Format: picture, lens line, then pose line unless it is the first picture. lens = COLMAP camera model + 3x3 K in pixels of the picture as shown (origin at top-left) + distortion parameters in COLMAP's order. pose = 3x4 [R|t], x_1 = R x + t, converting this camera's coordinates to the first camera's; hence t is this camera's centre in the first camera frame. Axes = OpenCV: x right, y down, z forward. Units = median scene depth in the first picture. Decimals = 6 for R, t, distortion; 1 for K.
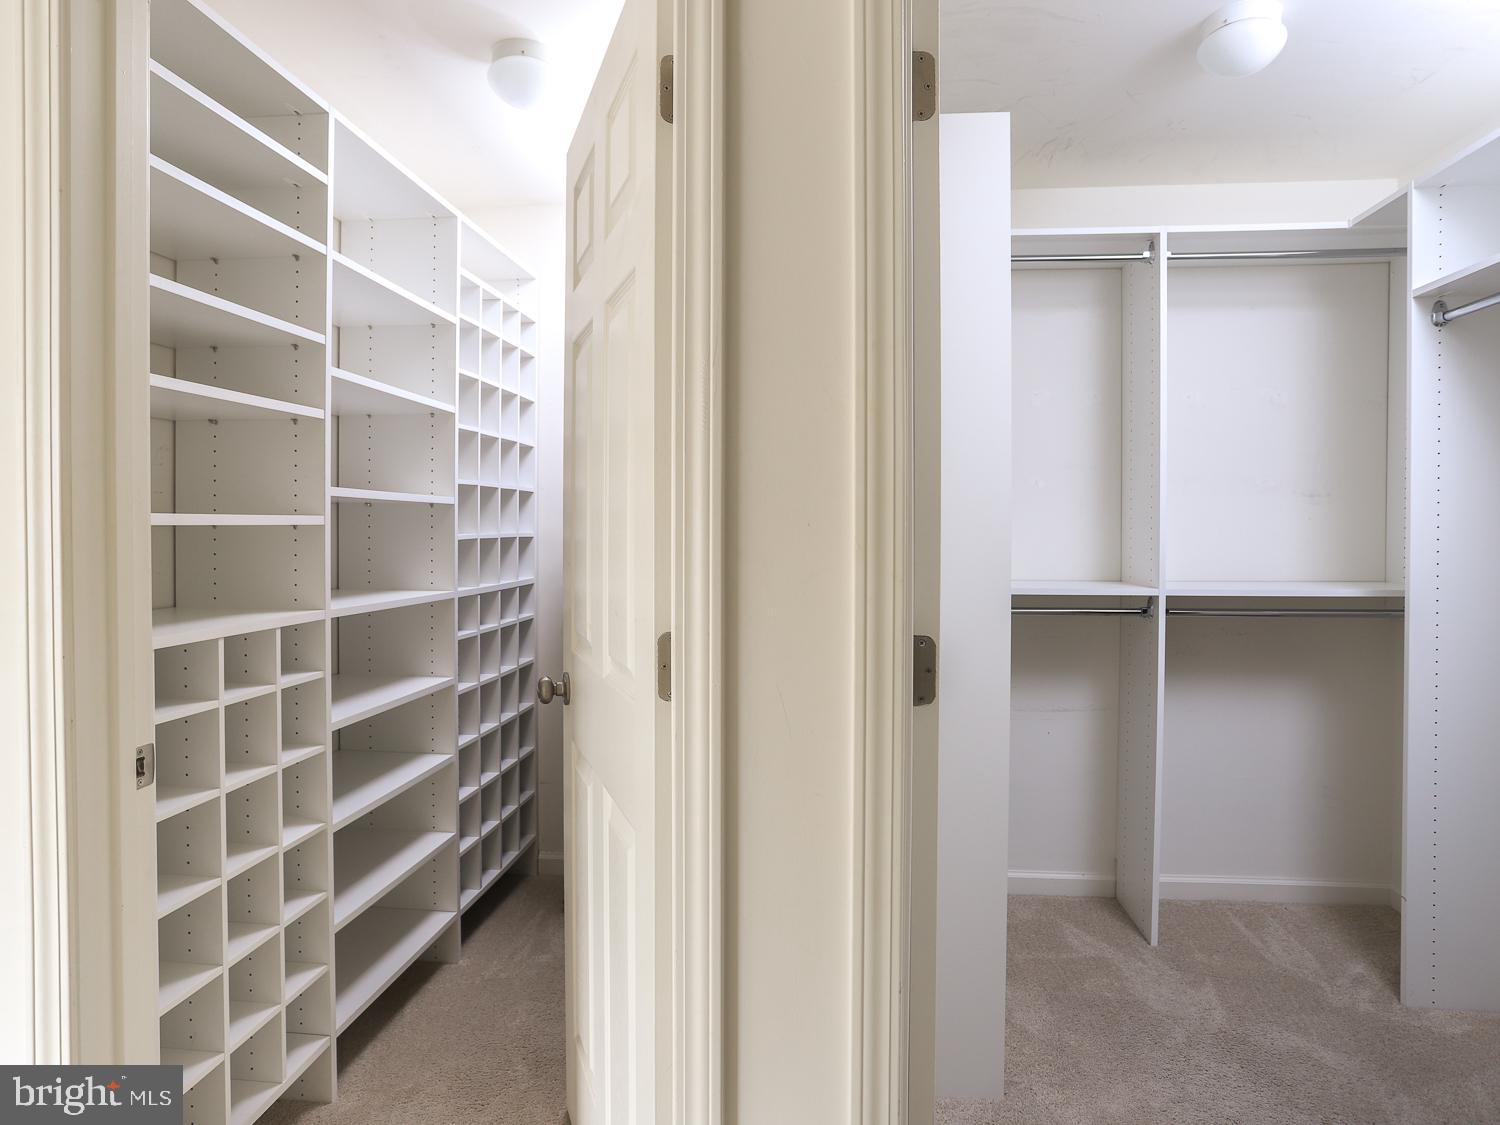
lens RADIAL K [[836.6, 0, 753.2], [0, 836.6, 555.8], [0, 0, 1]] dist [-0.006736, 0.012612]
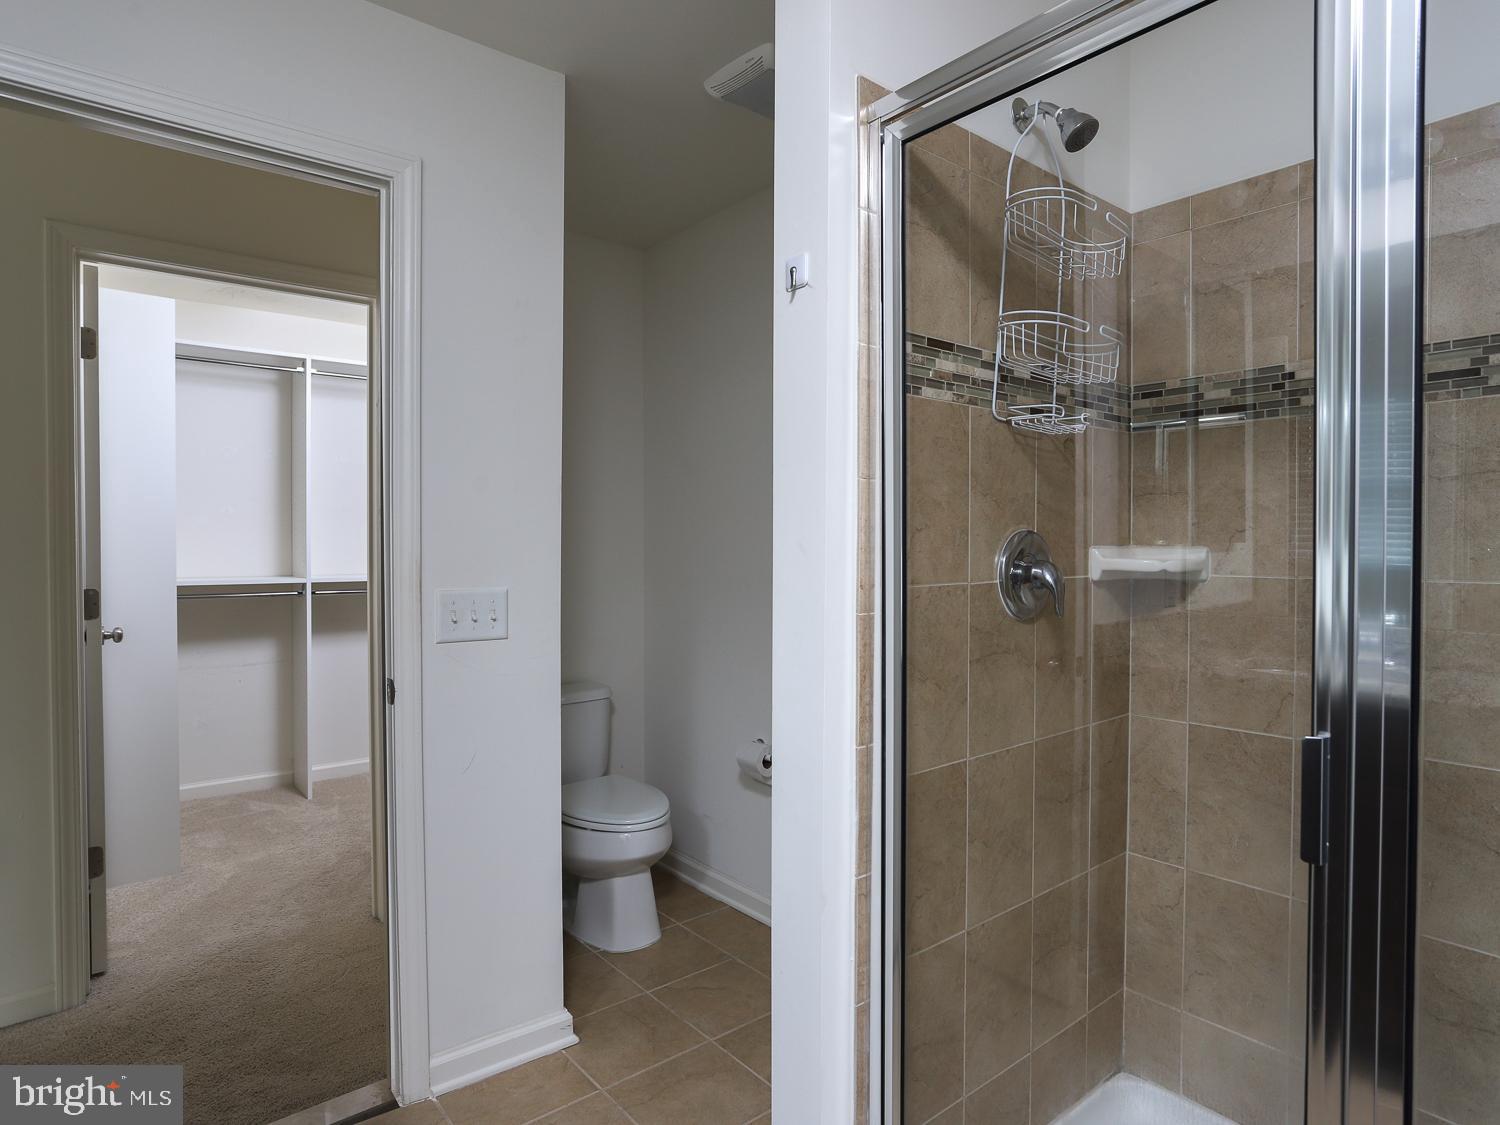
lens RADIAL K [[836.6, 0, 753.0], [0, 836.6, 561.5], [0, 0, 1]] dist [-0.006736, 0.012612]
pose [[0.699282, -0.017054, 0.714643, -0.072321], [0.016527, 0.999834, 0.007687, 0.007368], [-0.714655, 0.006436, 0.699447, -0.767281]]
